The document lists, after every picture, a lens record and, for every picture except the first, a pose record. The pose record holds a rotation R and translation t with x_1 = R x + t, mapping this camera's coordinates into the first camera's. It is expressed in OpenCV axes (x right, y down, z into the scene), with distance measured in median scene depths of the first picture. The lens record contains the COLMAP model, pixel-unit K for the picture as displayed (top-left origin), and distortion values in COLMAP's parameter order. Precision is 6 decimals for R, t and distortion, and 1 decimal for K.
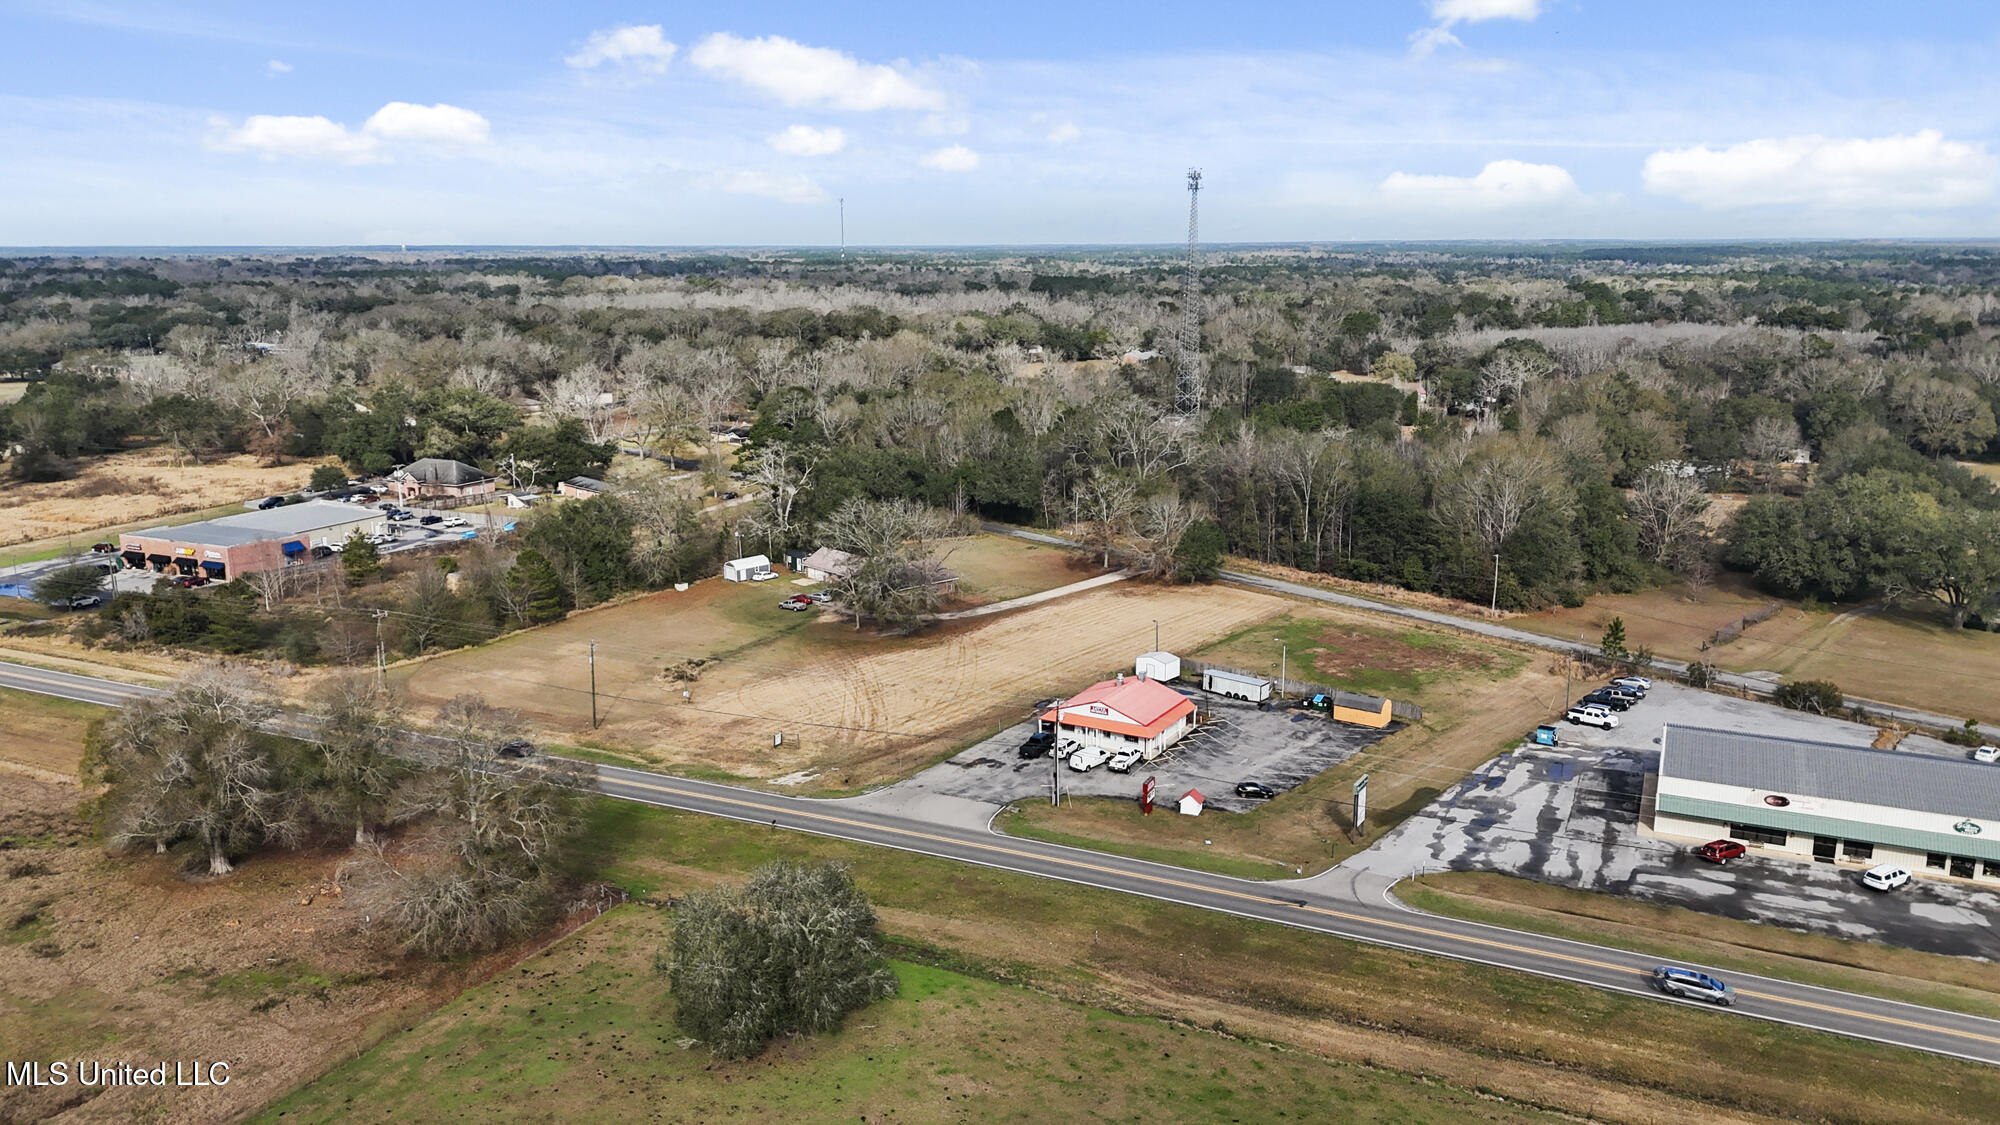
lens RADIAL K [[1439.6, 0, 1000.0], [0, 1439.6, 562.5], [0, 0, 1]] dist [0.063258, -0.004451]
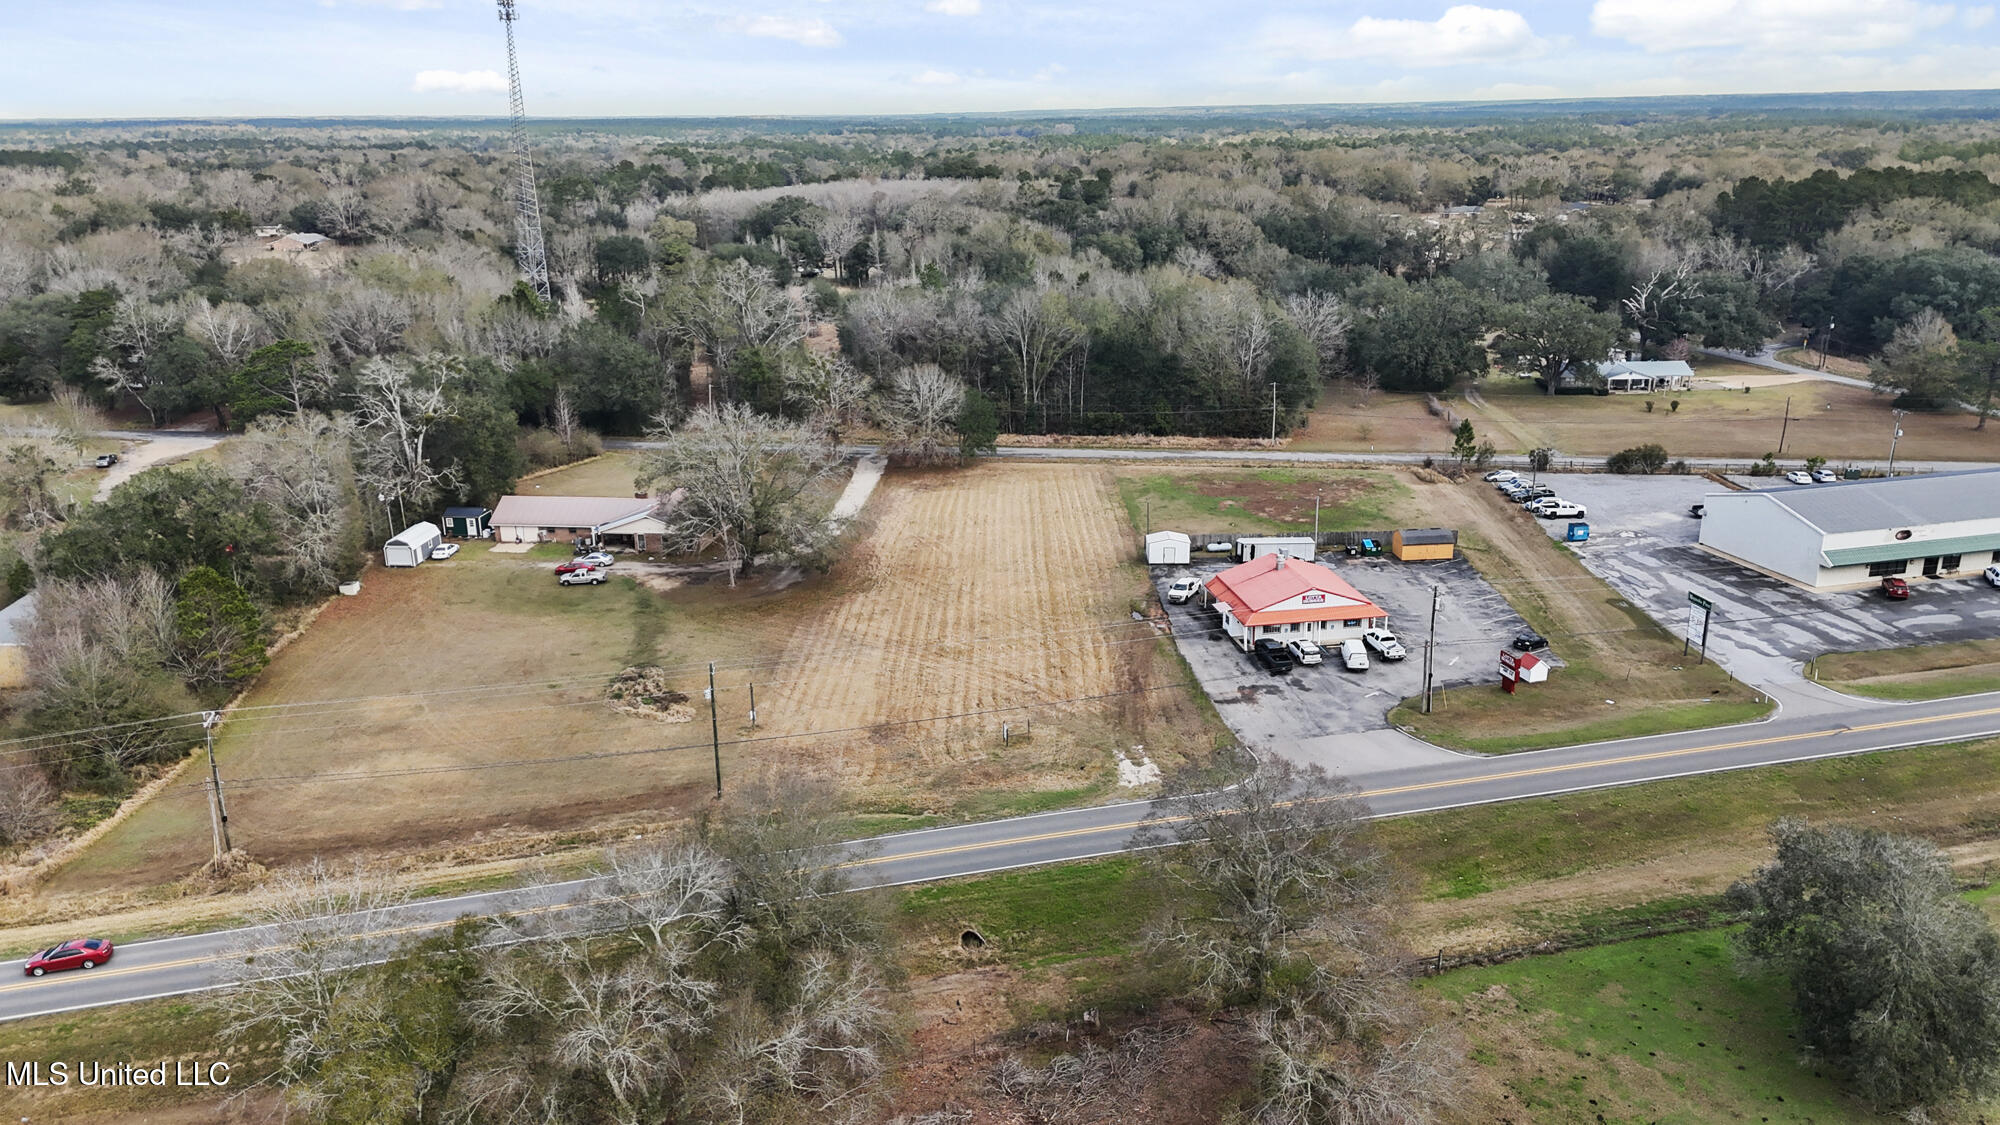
lens RADIAL K [[1439.6, 0, 1000.0], [0, 1439.6, 562.5], [0, 0, 1]] dist [0.063258, -0.004451]
pose [[0.777884, -0.196246, 0.596979, -0.474210], [0.147349, 0.980463, 0.130309, -0.046747], [-0.610889, -0.013401, 0.791603, 0.358294]]
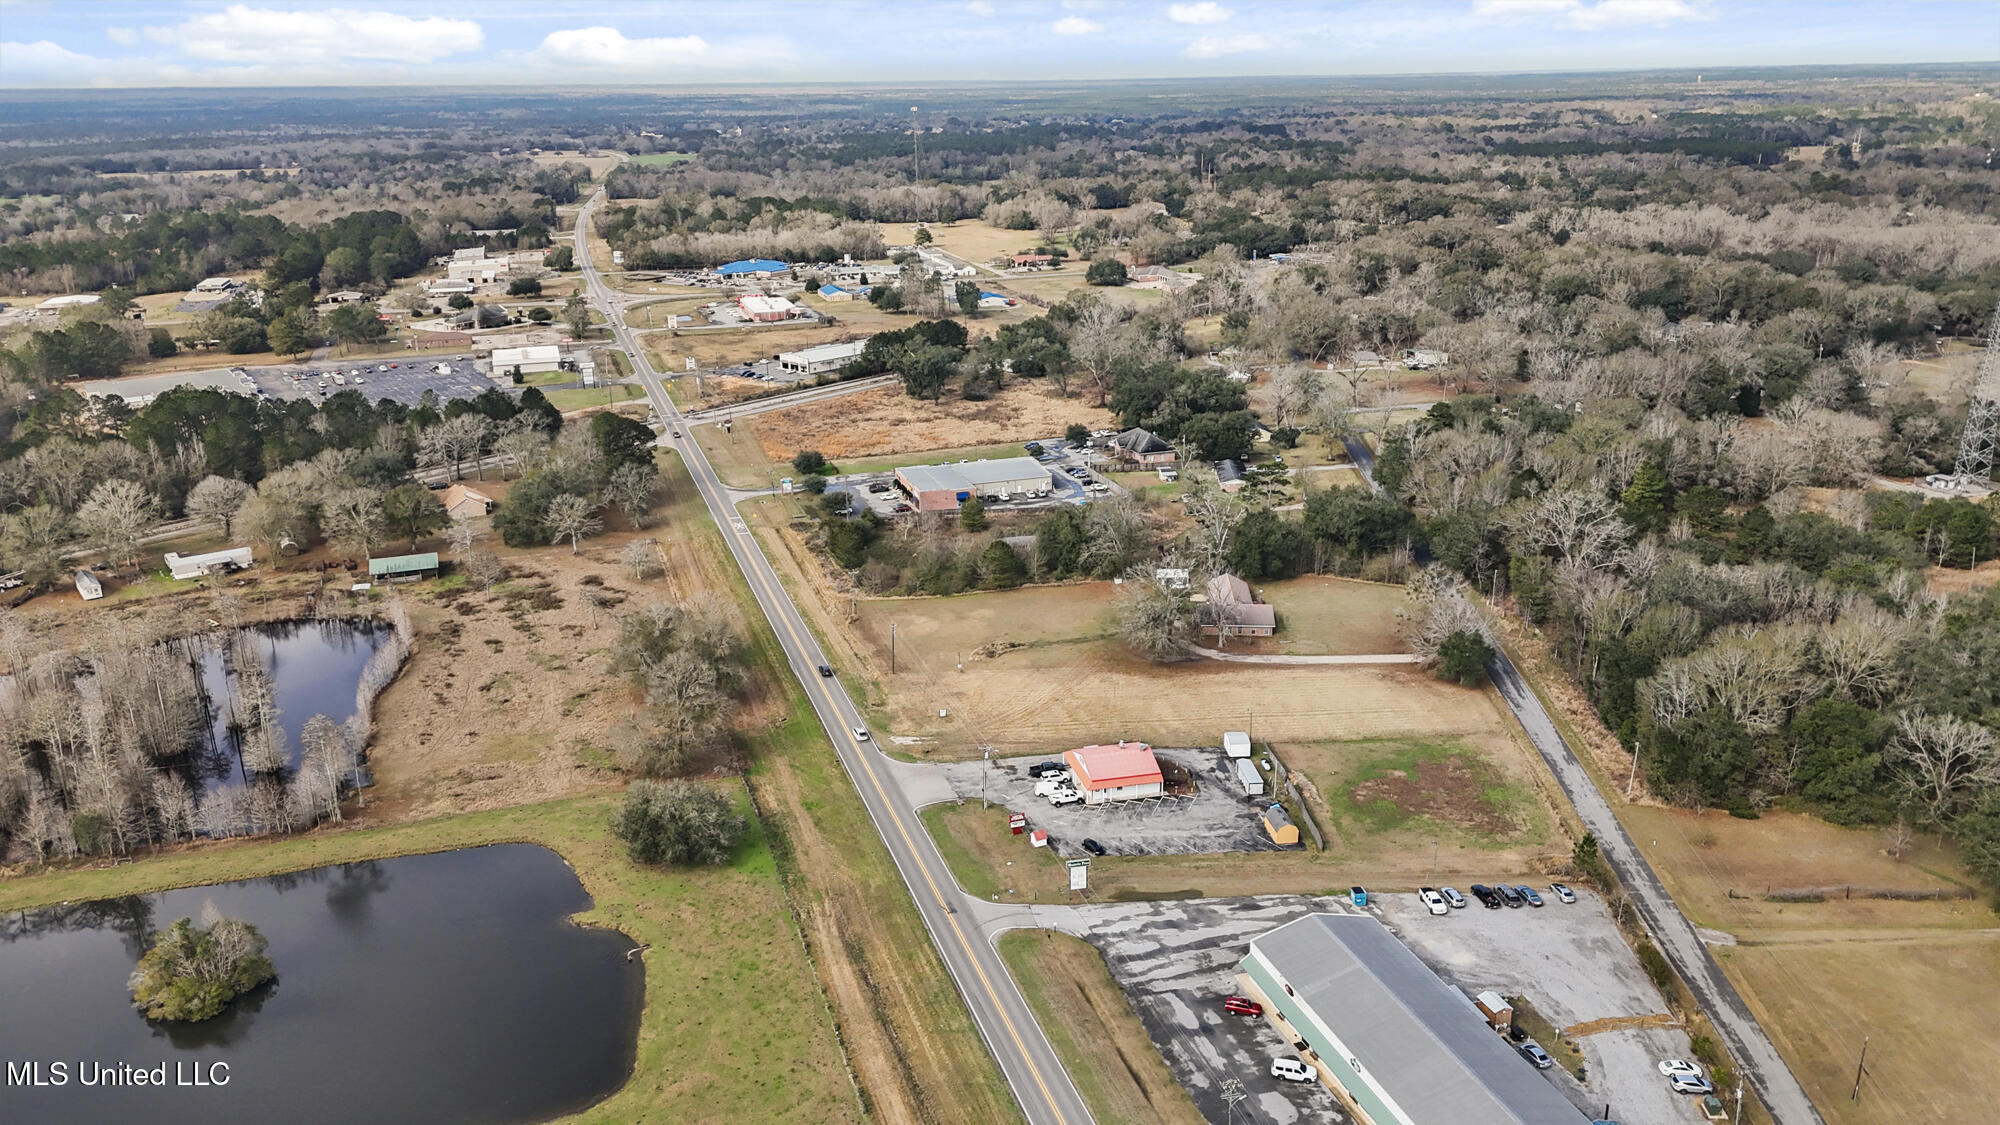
lens RADIAL K [[1439.6, 0, 1000.0], [0, 1439.6, 562.5], [0, 0, 1]] dist [0.063258, -0.004451]
pose [[0.689685, 0.220099, -0.689848, 0.778120], [-0.146052, 0.975389, 0.165185, -0.254401], [0.709227, -0.013172, 0.704857, -0.050042]]
